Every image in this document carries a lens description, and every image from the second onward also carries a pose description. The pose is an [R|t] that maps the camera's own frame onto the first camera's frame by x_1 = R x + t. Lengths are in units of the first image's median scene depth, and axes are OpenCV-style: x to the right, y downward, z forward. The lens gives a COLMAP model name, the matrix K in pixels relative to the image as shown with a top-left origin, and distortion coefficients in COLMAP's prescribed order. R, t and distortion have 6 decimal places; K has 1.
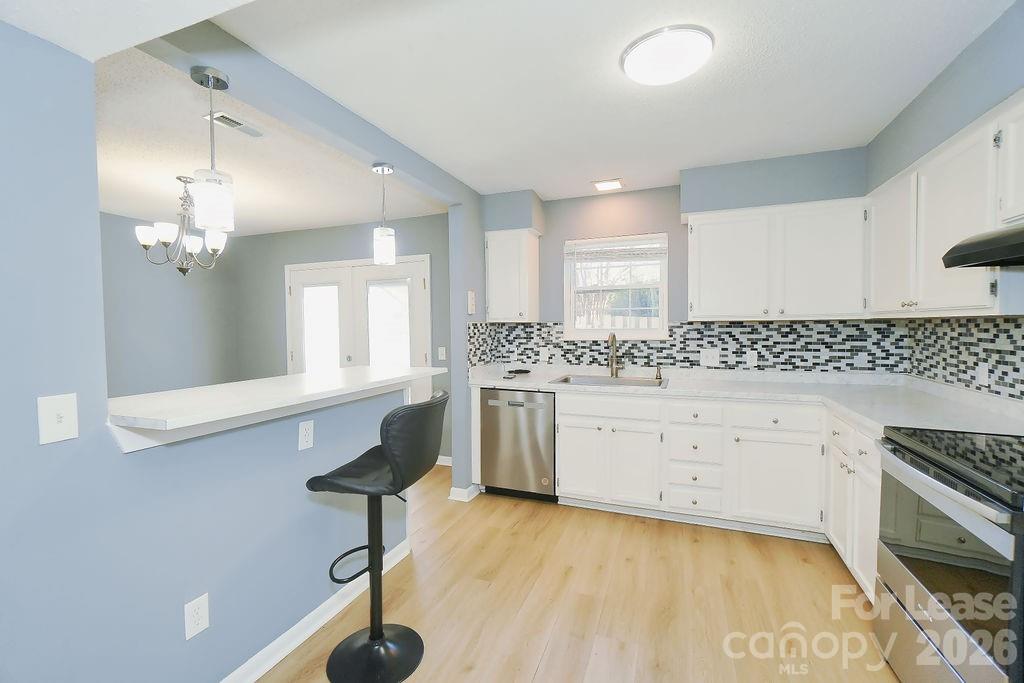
lens RADIAL K [[446.5, 0, 503.4], [0, 446.5, 336.3], [0, 0, 1]] dist [-0.001172, 0.000444]
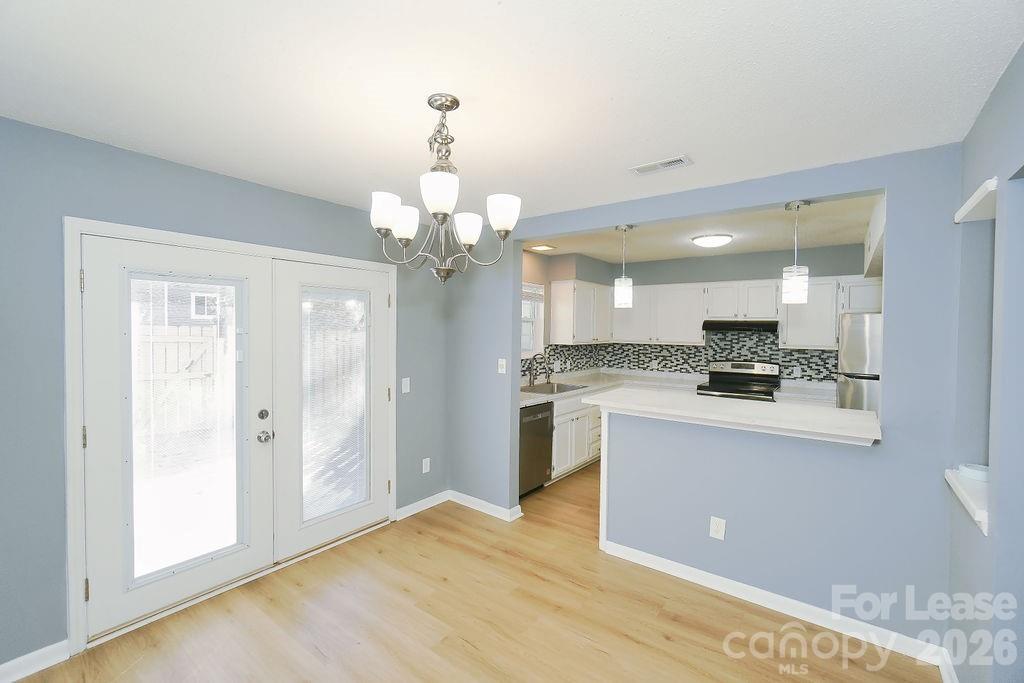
lens RADIAL K [[446.5, 0, 509.1], [0, 446.5, 338.7], [0, 0, 1]] dist [-0.001172, 0.000444]
pose [[0.260491, -0.012619, 0.965394, -1.186691], [0.012109, 0.999879, 0.009802, -0.073412], [-0.965400, 0.009137, 0.260612, 0.775847]]
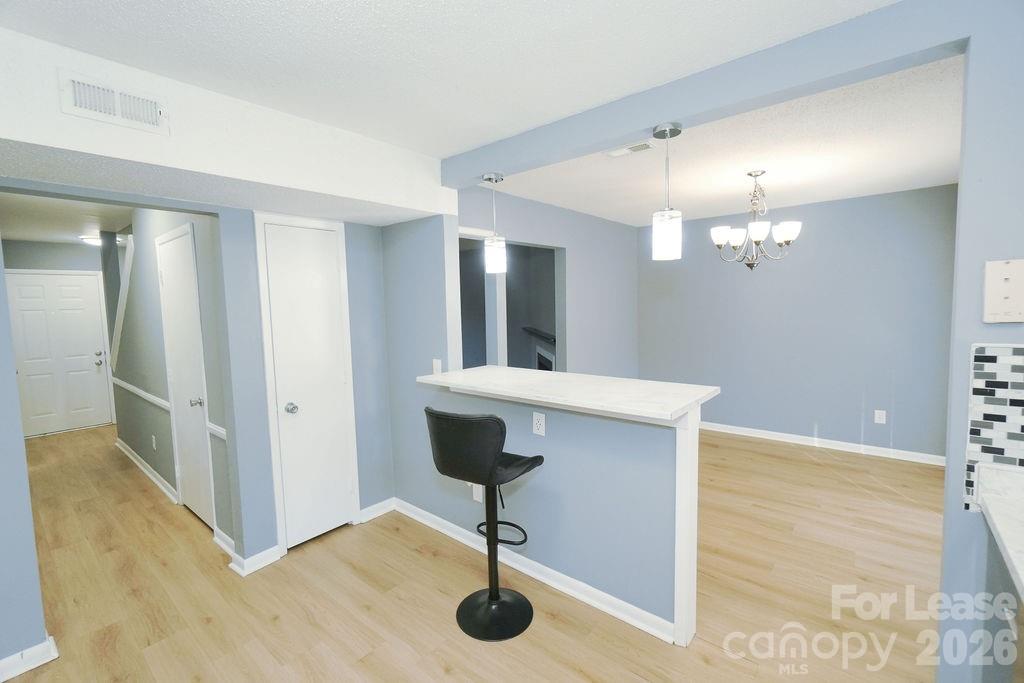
lens RADIAL K [[446.5, 0, 511.8], [0, 446.5, 338.1], [0, 0, 1]] dist [-0.001172, 0.000444]
pose [[-0.312478, 0.093619, -0.945300, 0.439017], [0.003958, 0.995251, 0.097258, -0.081043], [0.949917, 0.026649, -0.311365, 0.791104]]
